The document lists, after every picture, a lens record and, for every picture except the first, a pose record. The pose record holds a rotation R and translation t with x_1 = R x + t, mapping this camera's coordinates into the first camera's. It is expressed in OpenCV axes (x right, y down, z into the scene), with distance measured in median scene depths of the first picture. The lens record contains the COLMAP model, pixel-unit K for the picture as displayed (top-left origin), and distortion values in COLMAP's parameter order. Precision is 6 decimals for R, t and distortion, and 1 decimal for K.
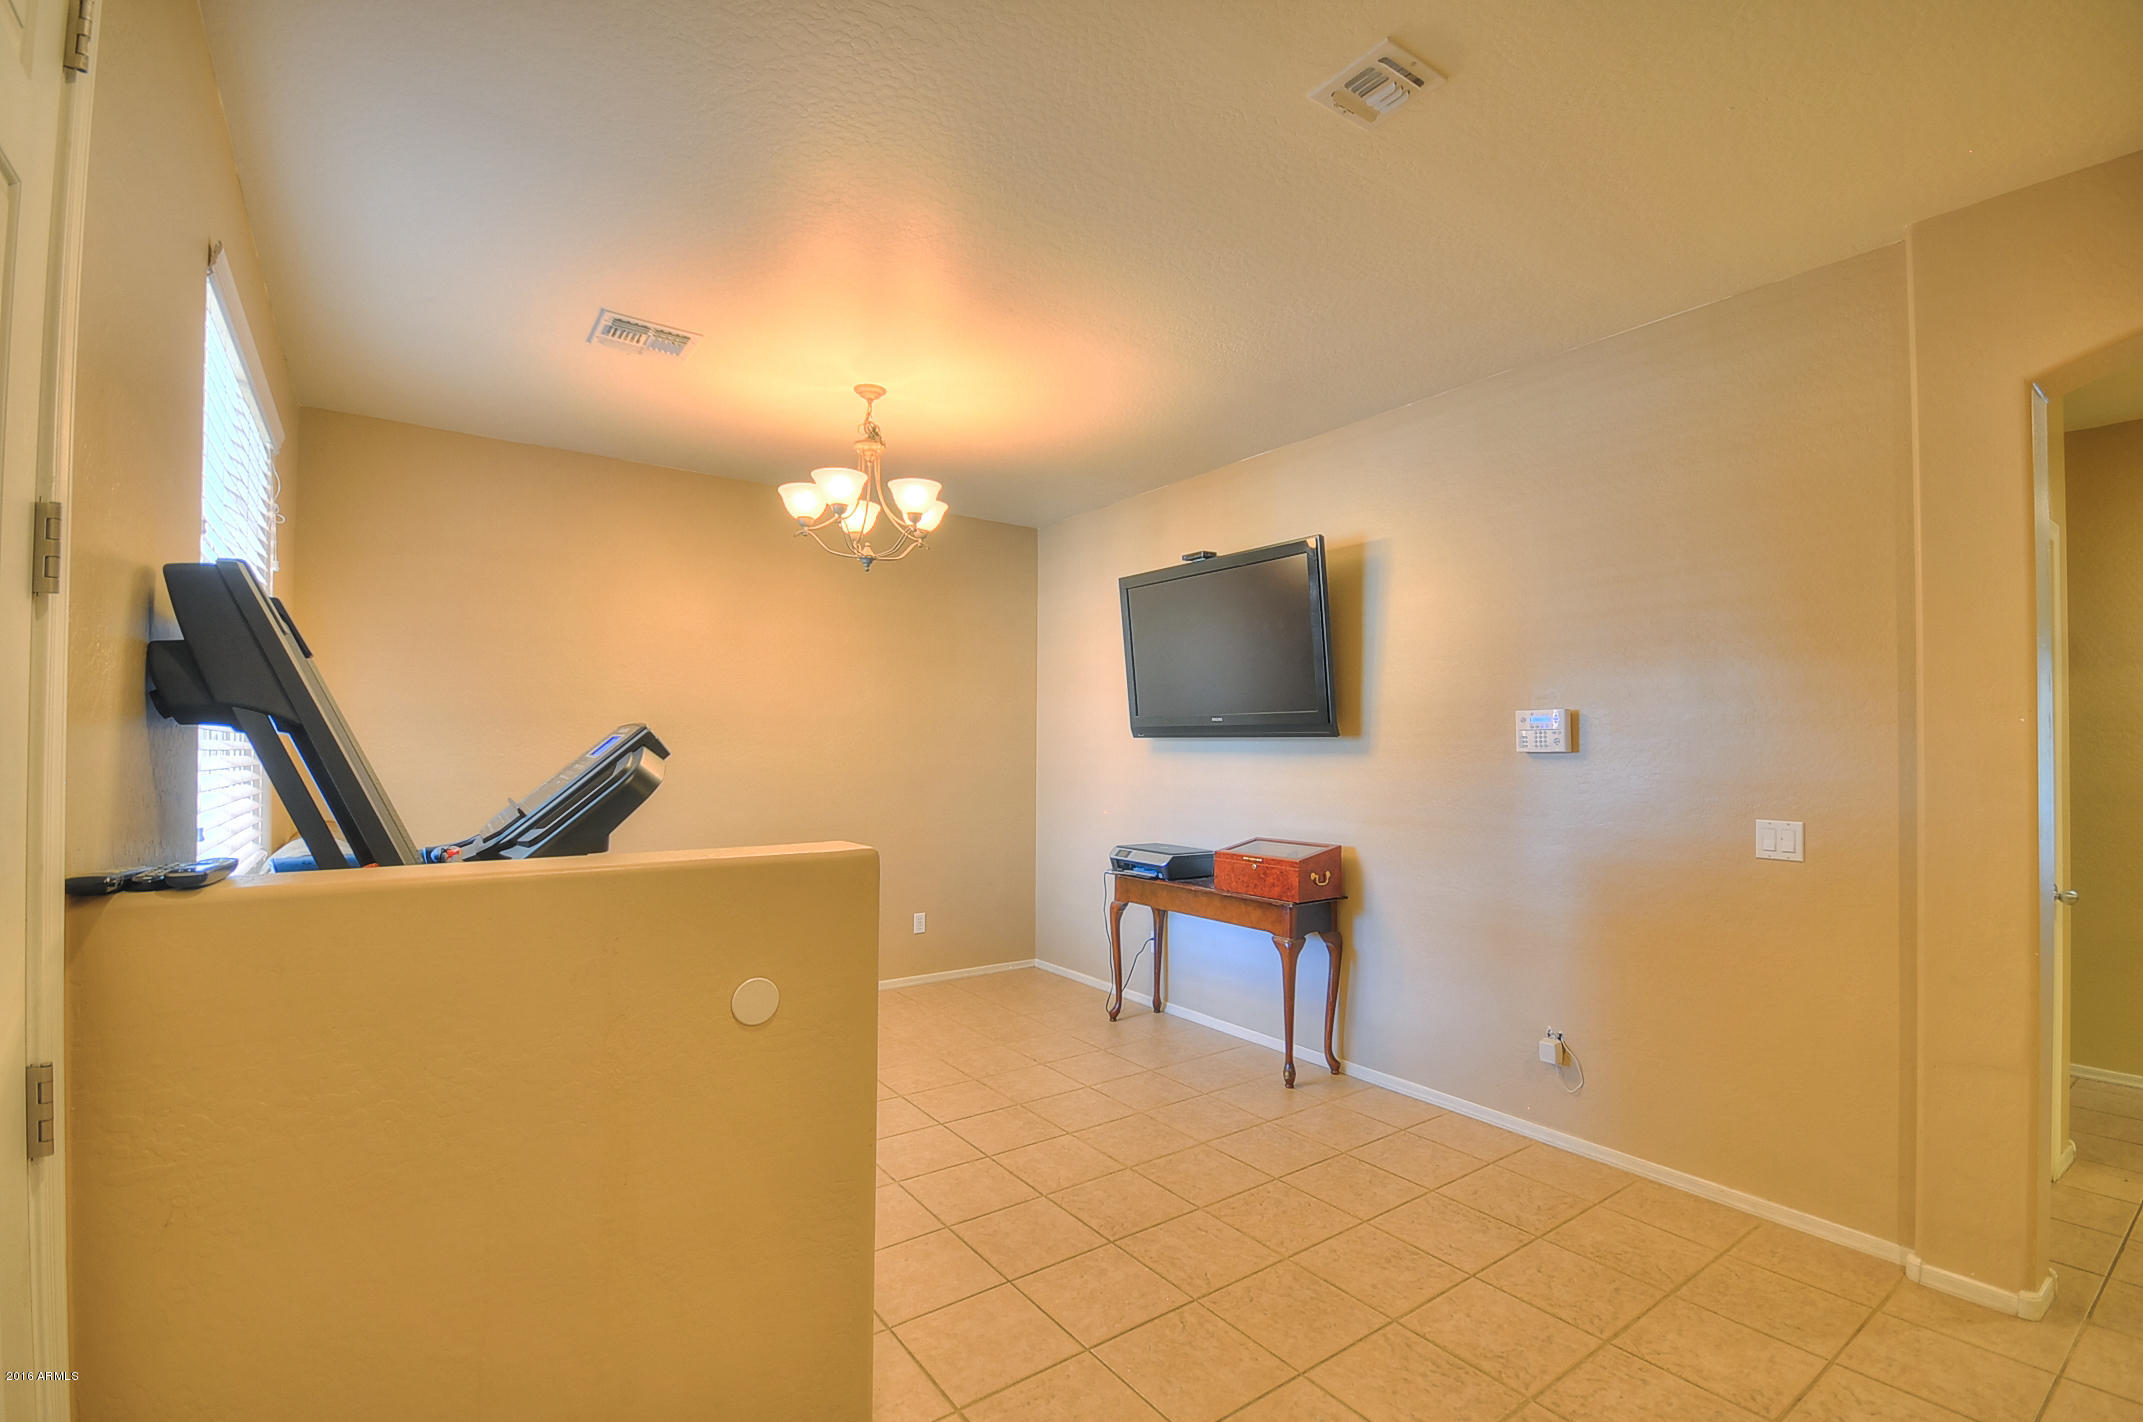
lens RADIAL K [[937.4, 0, 1073.0], [0, 937.4, 738.4], [0, 0, 1]] dist [0.007235, -0.008206]
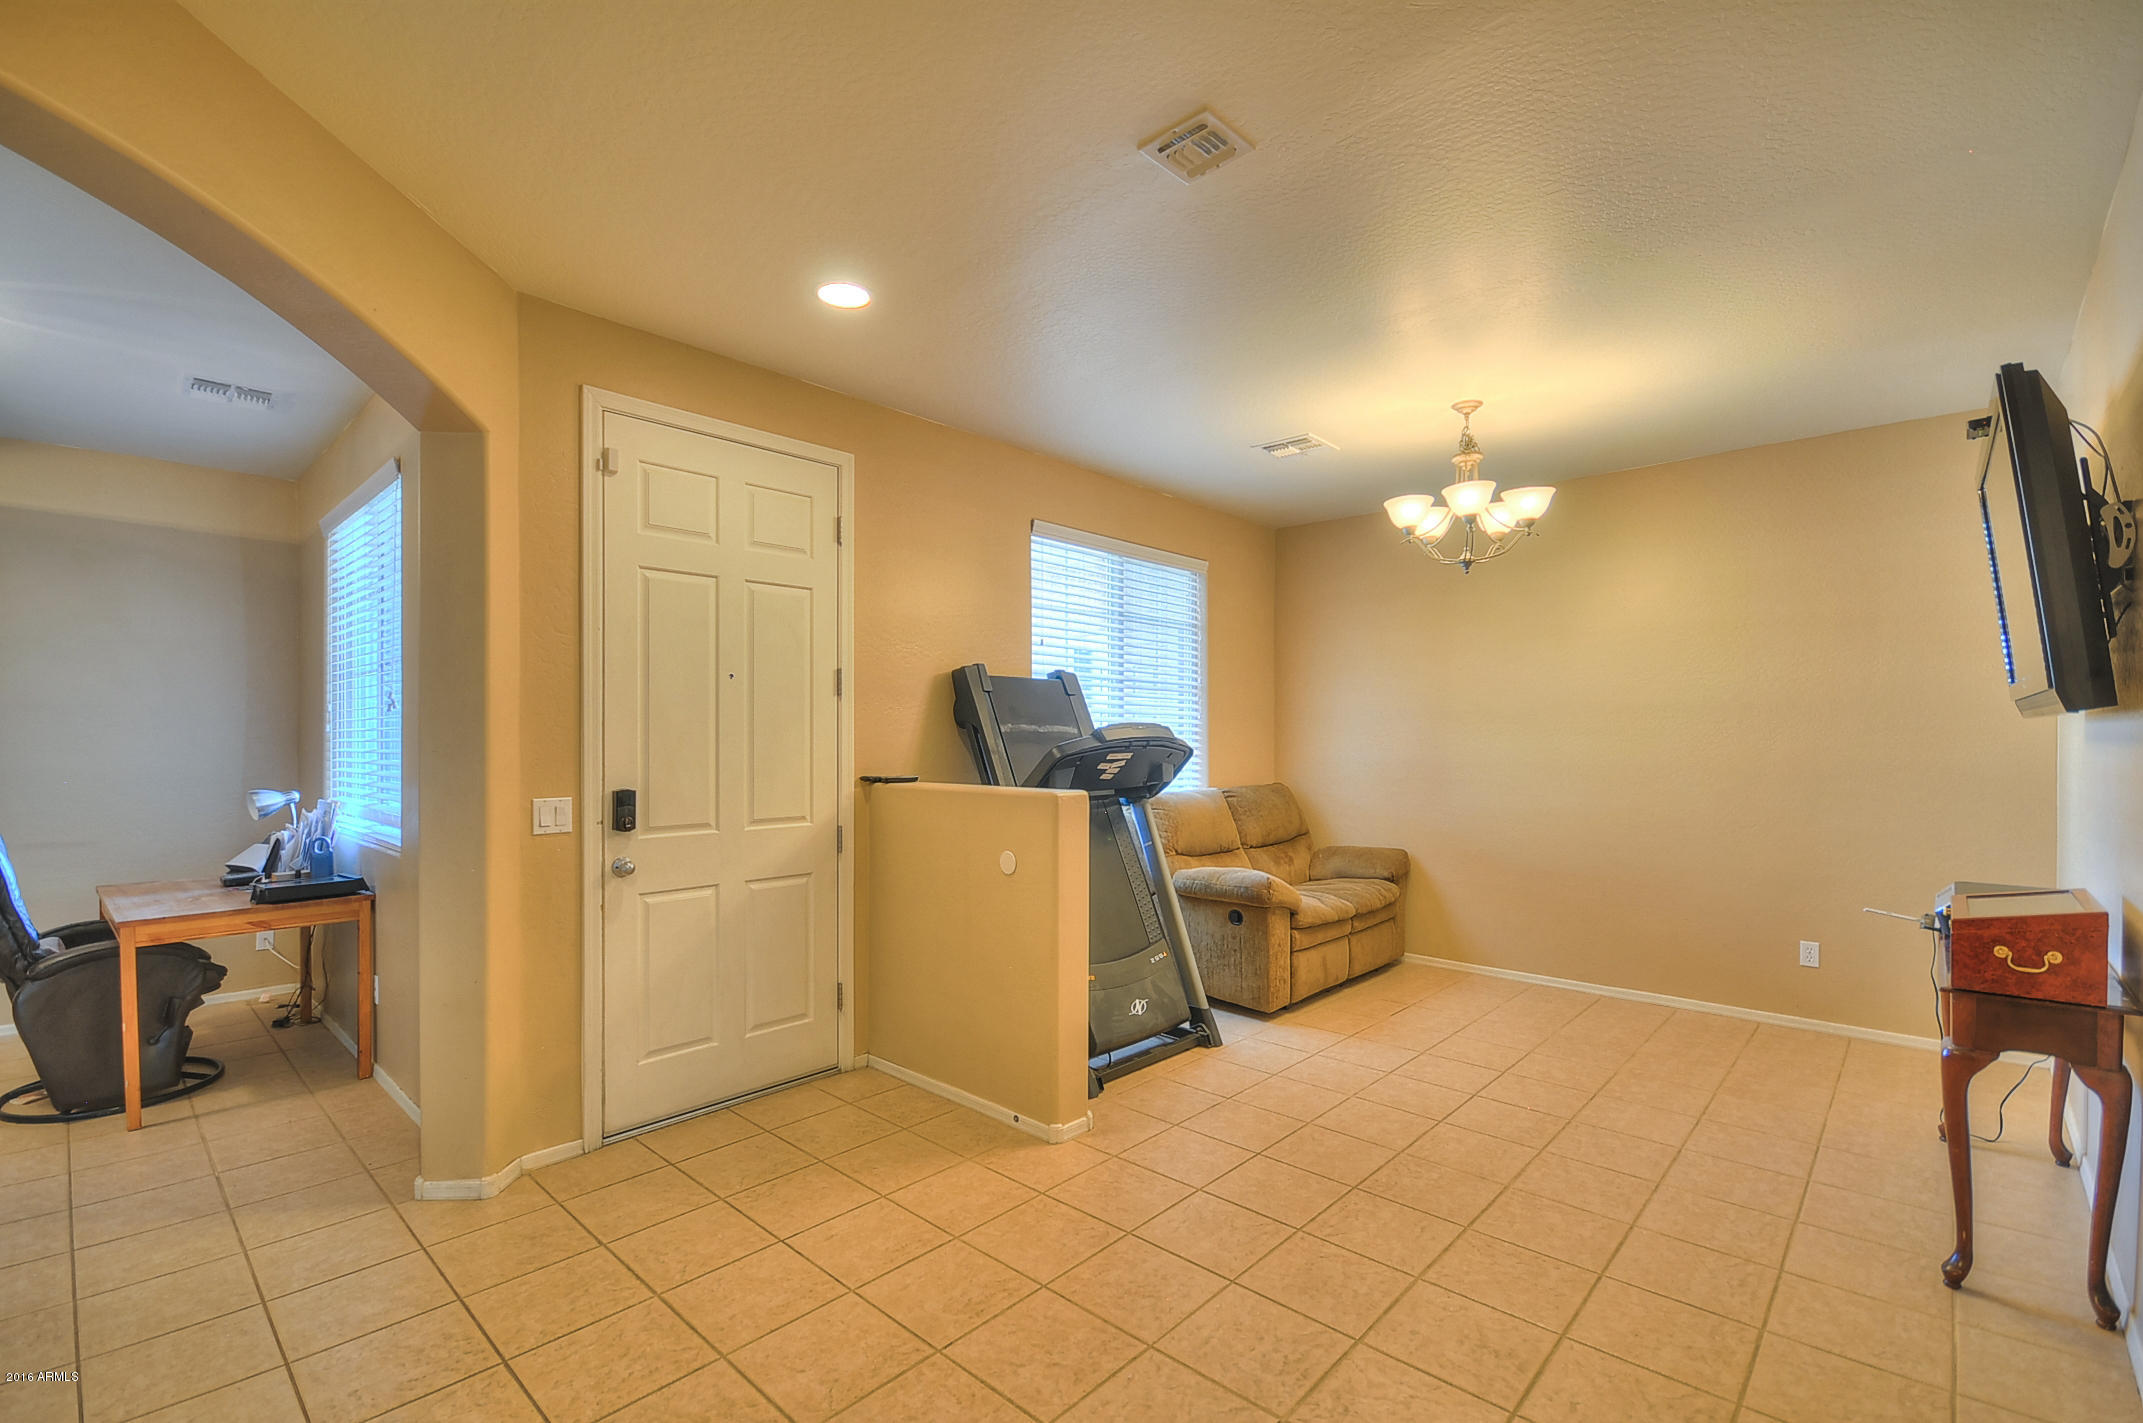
lens RADIAL K [[937.4, 0, 1073.0], [0, 937.4, 738.9], [0, 0, 1]] dist [0.007235, -0.008206]
pose [[0.206679, -0.001567, -0.978408, 0.751861], [0.010001, 0.999950, 0.000511, 0.007581], [0.978358, -0.009890, 0.206684, 0.329874]]
